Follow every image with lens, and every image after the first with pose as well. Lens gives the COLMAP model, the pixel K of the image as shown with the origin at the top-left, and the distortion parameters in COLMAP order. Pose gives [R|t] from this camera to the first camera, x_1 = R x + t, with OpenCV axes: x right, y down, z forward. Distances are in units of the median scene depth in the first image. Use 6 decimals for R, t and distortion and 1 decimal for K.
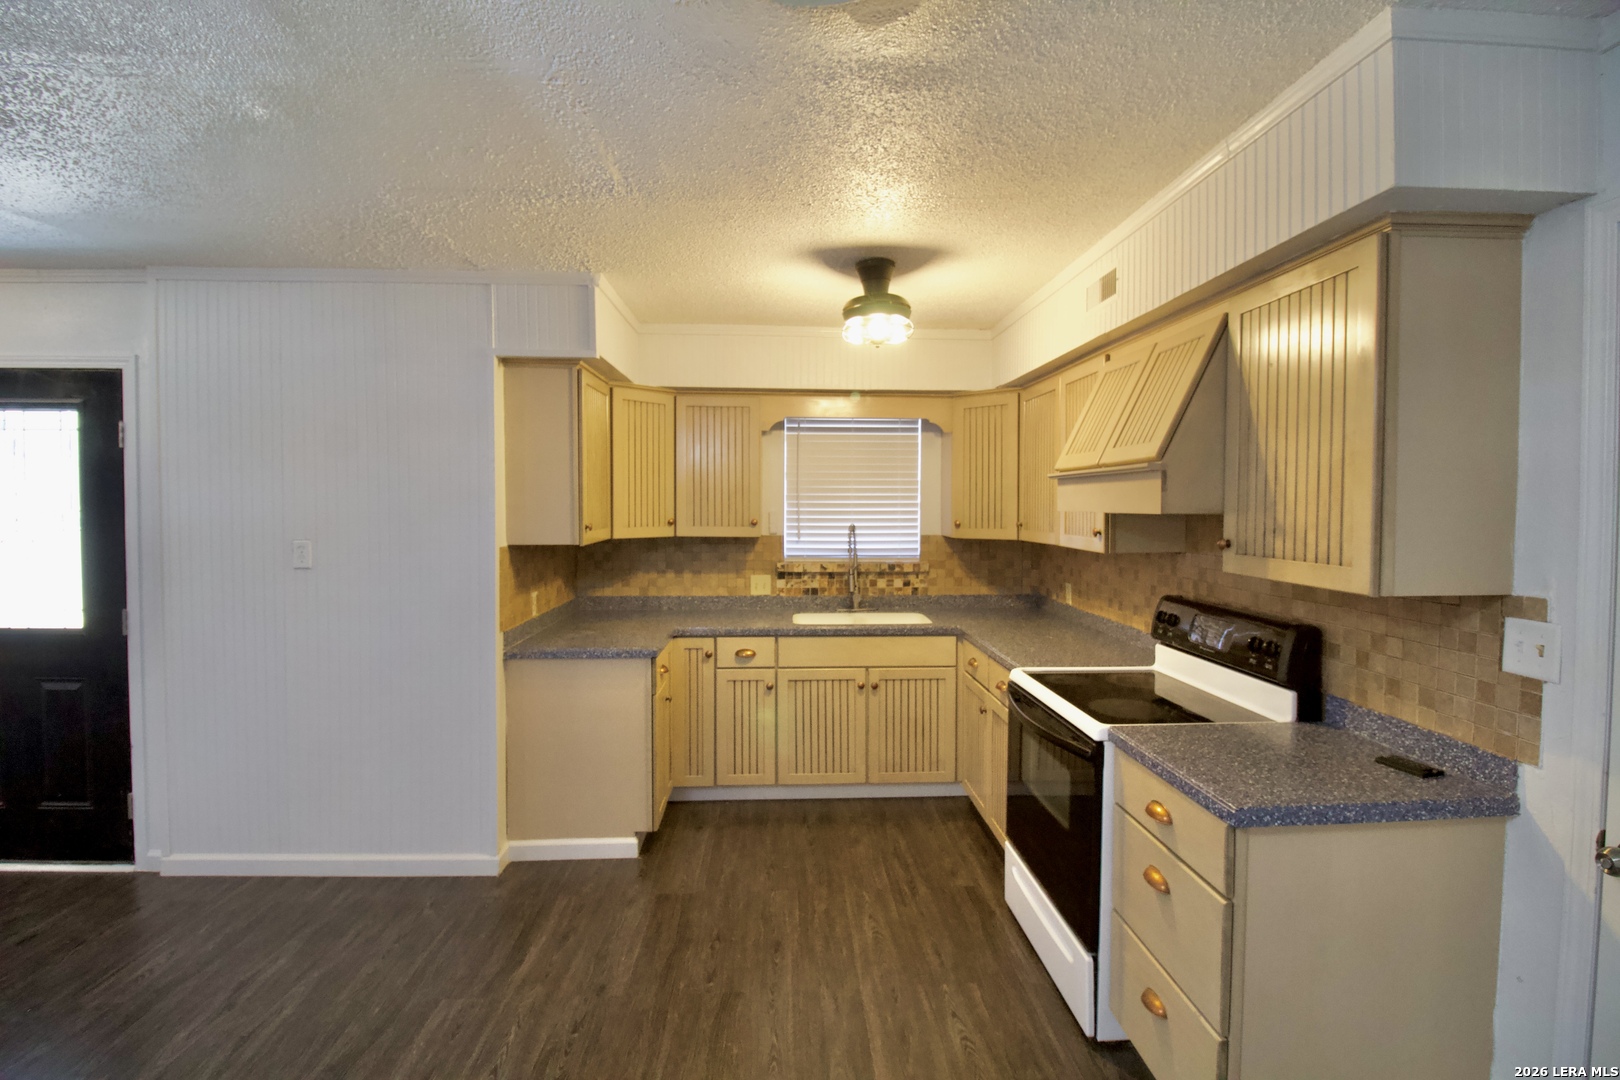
lens RADIAL K [[751.1, 0, 821.6], [0, 751.1, 525.9], [0, 0, 1]] dist [0.003018, -0.013373]
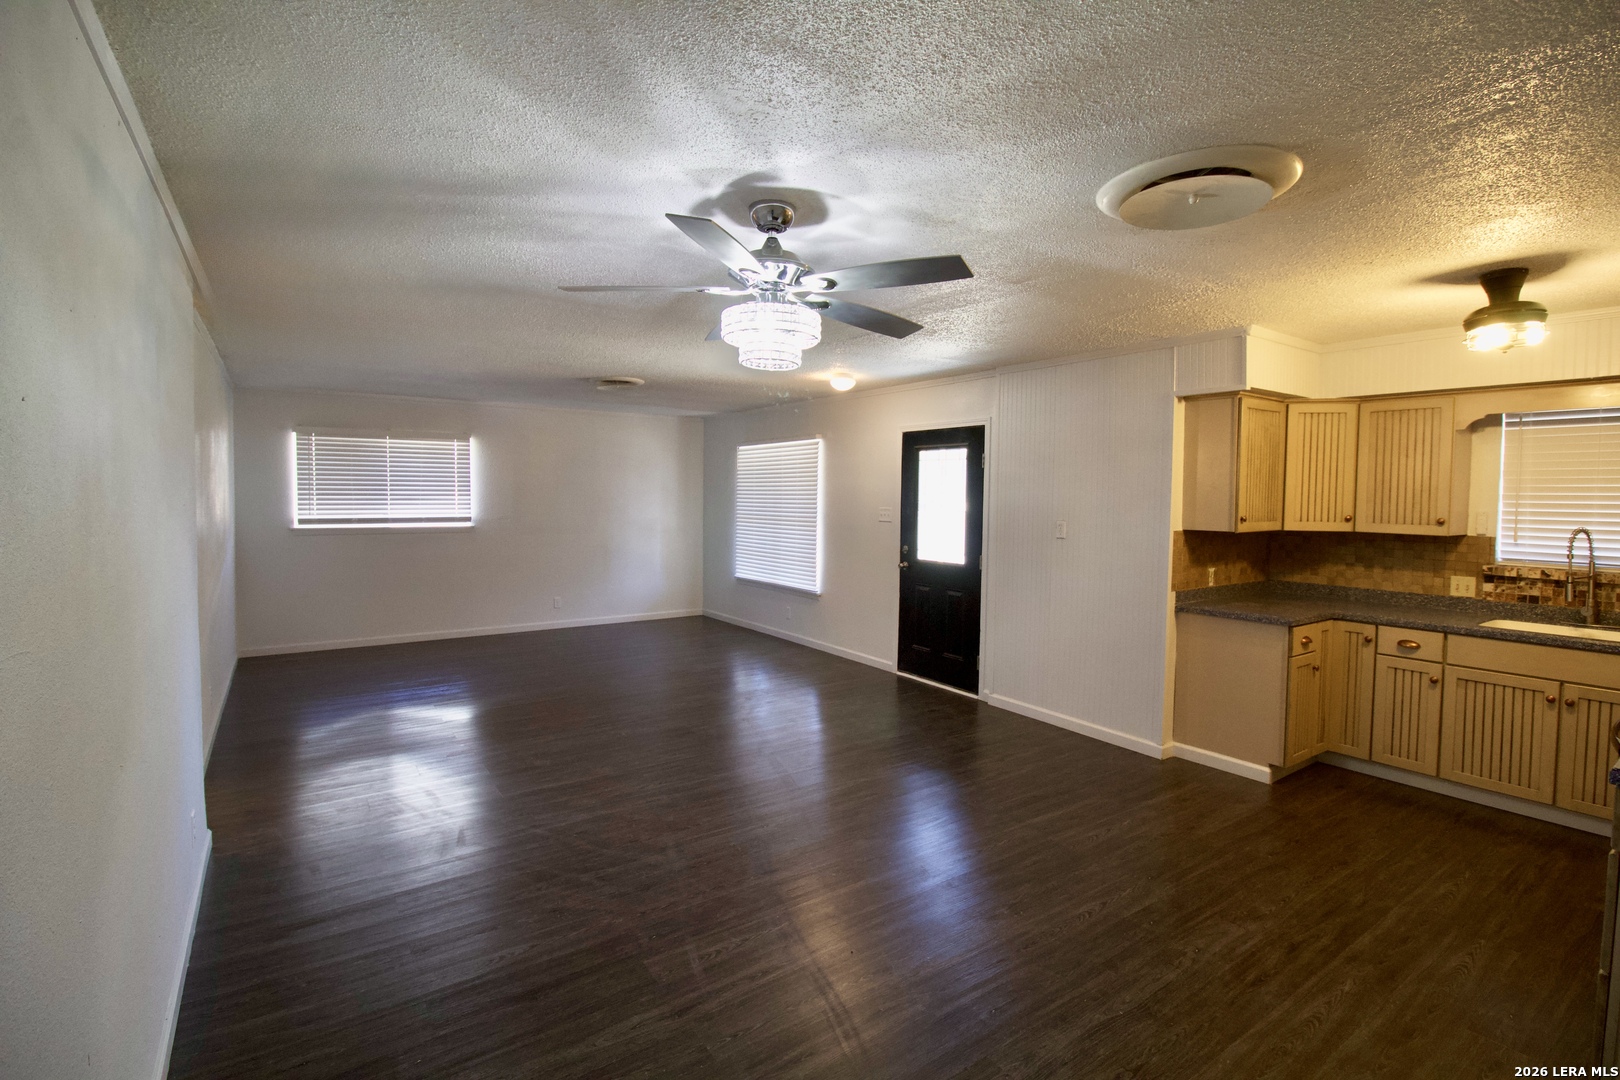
lens RADIAL K [[751.1, 0, 821.6], [0, 751.1, 525.9], [0, 0, 1]] dist [0.003018, -0.013373]
pose [[0.530638, 0.038989, -0.846701, 0.344129], [-0.035255, 0.999092, 0.023912, 0.007147], [0.846865, 0.017161, 0.531531, -0.260233]]
